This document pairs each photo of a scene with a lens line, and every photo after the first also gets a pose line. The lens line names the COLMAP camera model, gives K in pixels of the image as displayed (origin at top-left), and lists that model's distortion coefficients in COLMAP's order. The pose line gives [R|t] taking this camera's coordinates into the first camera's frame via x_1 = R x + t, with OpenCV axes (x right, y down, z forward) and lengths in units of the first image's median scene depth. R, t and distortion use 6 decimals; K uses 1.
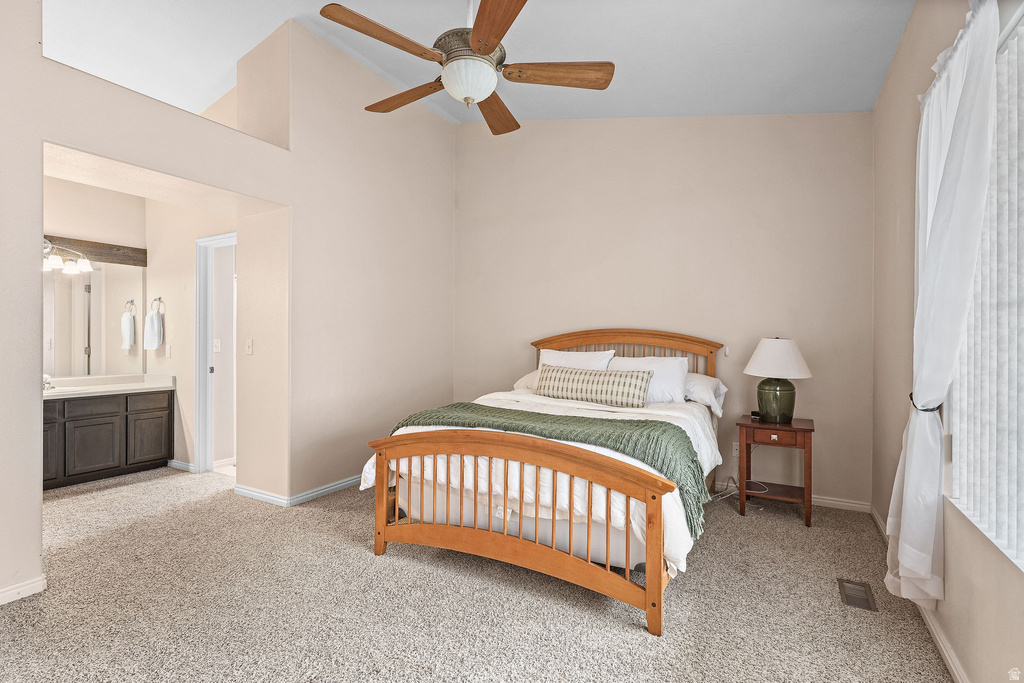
lens RADIAL K [[477.4, 0, 512.0], [0, 477.4, 341.5], [0, 0, 1]] dist [-0.001690, -0.000720]
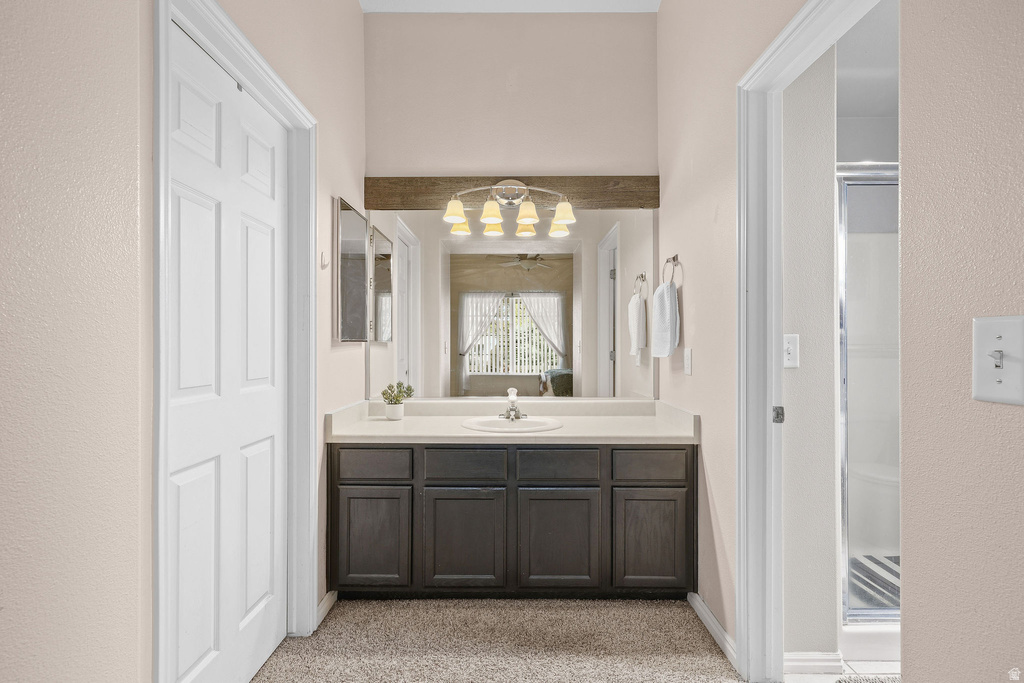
lens RADIAL K [[457.9, 0, 512.0], [0, 457.9, 341.5], [0, 0, 1]] dist [0.004764, 0.000195]
pose [[0.482772, -0.009113, -0.875699, -0.403161], [-0.001622, 0.999935, -0.011300, 0.005697], [0.875745, 0.006876, 0.482725, 0.624620]]
